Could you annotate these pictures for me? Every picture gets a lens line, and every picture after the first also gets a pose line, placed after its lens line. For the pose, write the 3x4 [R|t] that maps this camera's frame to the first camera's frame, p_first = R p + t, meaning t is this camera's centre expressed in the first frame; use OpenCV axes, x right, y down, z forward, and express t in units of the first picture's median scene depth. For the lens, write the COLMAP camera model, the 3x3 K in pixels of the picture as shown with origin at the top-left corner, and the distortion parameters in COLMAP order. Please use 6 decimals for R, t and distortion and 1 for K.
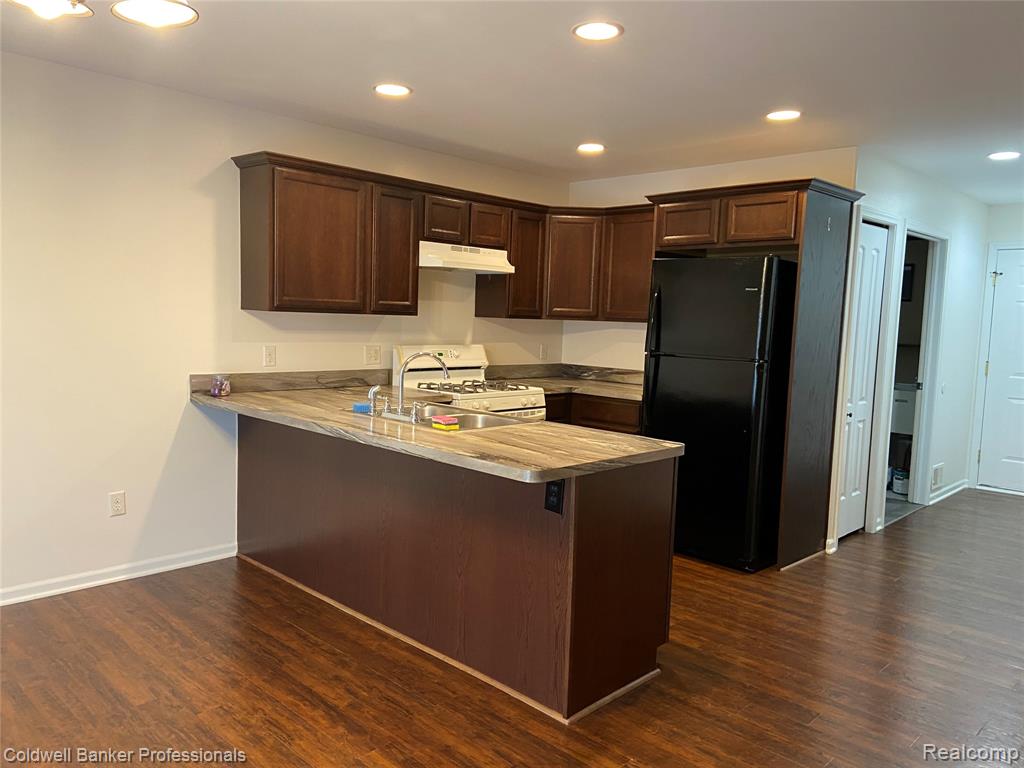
lens RADIAL K [[767.9, 0, 505.3], [0, 767.9, 385.9], [0, 0, 1]] dist [0.099026, -0.082143]
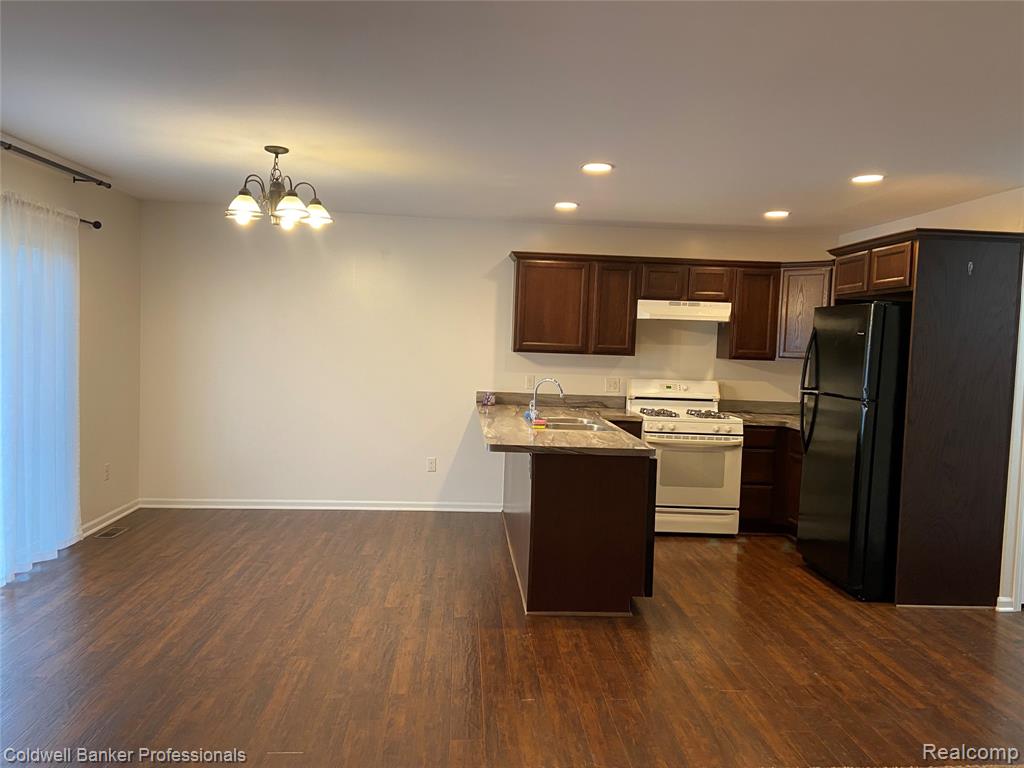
lens RADIAL K [[767.9, 0, 514.5], [0, 767.9, 379.0], [0, 0, 1]] dist [0.099026, -0.082143]
pose [[0.749222, 0.027620, -0.661743, 0.630376], [-0.073483, 0.996428, -0.041607, 0.018564], [0.658230, 0.079800, 0.748575, -0.122050]]
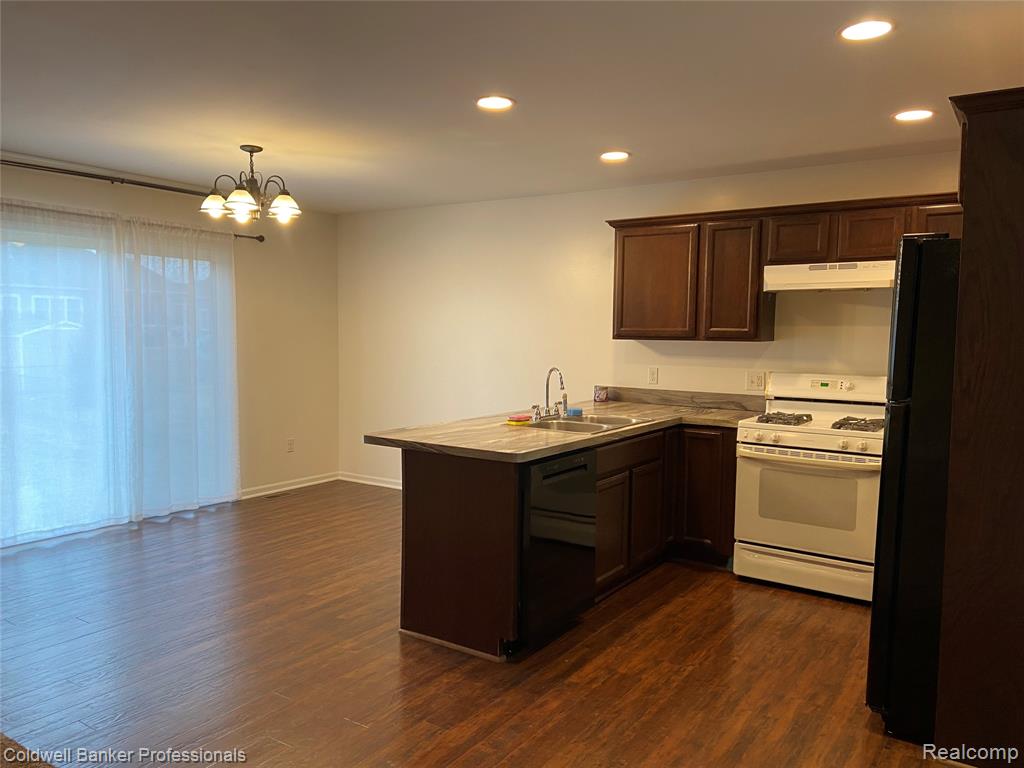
lens RADIAL K [[767.9, 0, 508.6], [0, 767.9, 388.8], [0, 0, 1]] dist [0.099026, -0.082143]
pose [[0.180635, 0.043899, -0.982570, 0.843272], [-0.099189, 0.994723, 0.026208, -0.026271], [0.978536, 0.092726, 0.184036, 0.529008]]
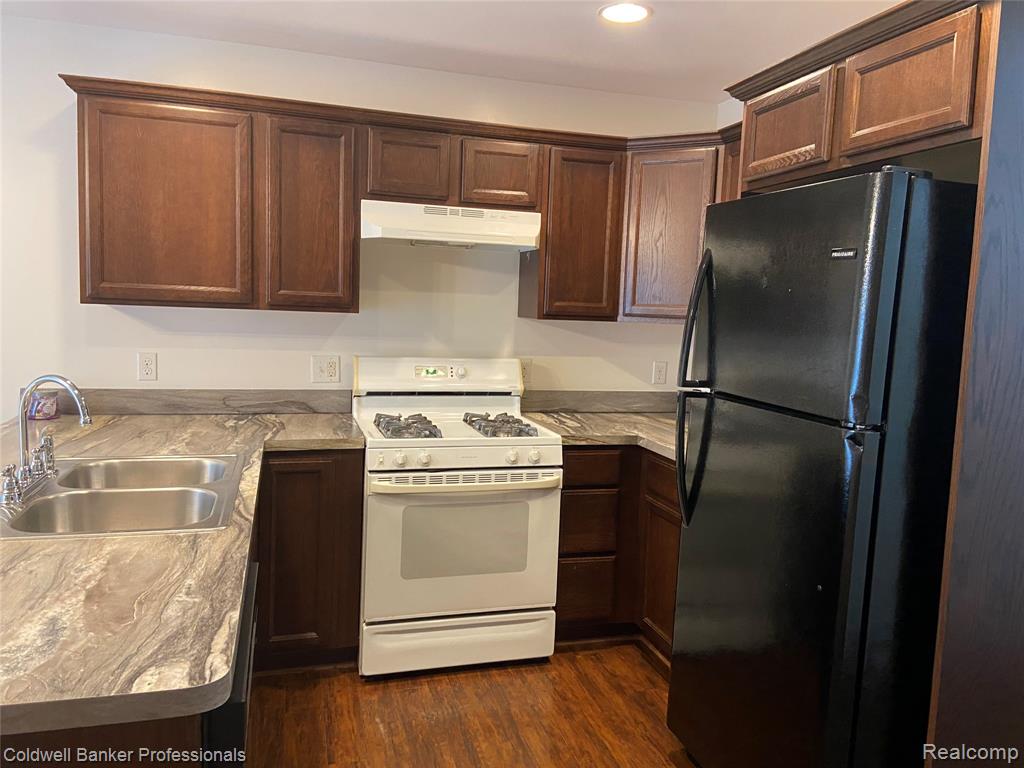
lens RADIAL K [[767.9, 0, 519.4], [0, 767.9, 375.2], [0, 0, 1]] dist [0.099026, -0.082143]
pose [[0.875729, 0.045080, -0.480694, 0.344232], [-0.053609, 0.998554, -0.004019, -0.044526], [0.479818, 0.029289, 0.876879, 0.506864]]
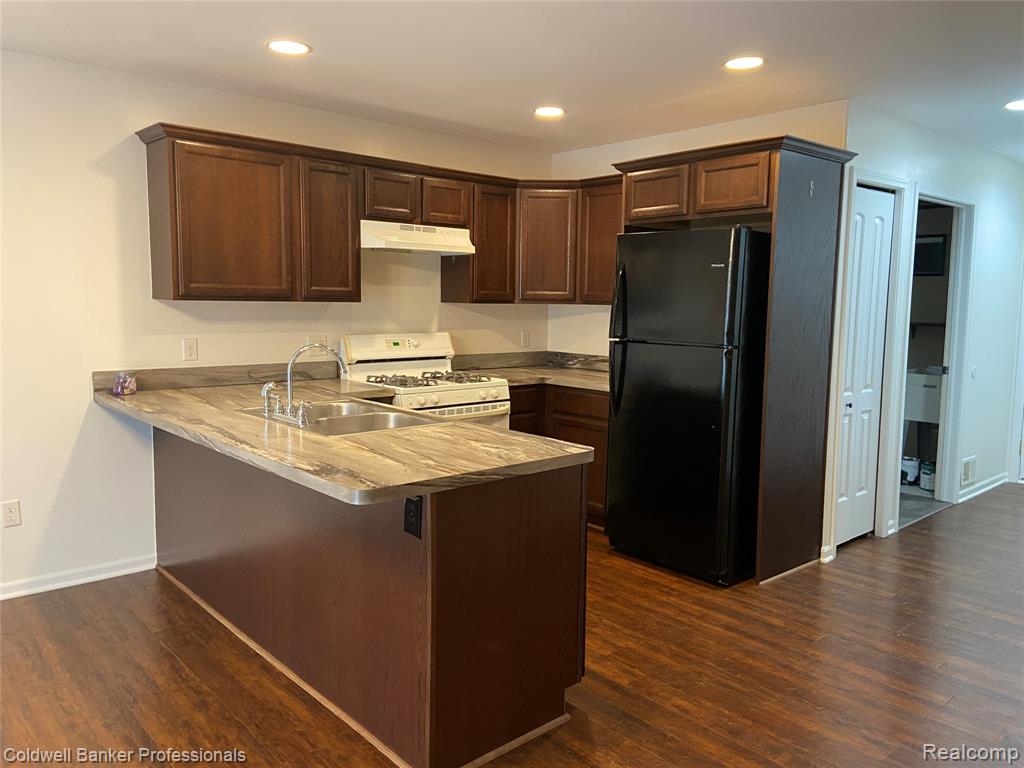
lens RADIAL K [[767.9, 0, 523.7], [0, 767.9, 374.9], [0, 0, 1]] dist [0.099026, -0.082143]
pose [[0.997923, -0.013383, -0.063017, 0.140946], [0.013705, 0.999895, 0.004686, -0.007032], [0.062948, -0.005540, 0.998001, 0.103348]]
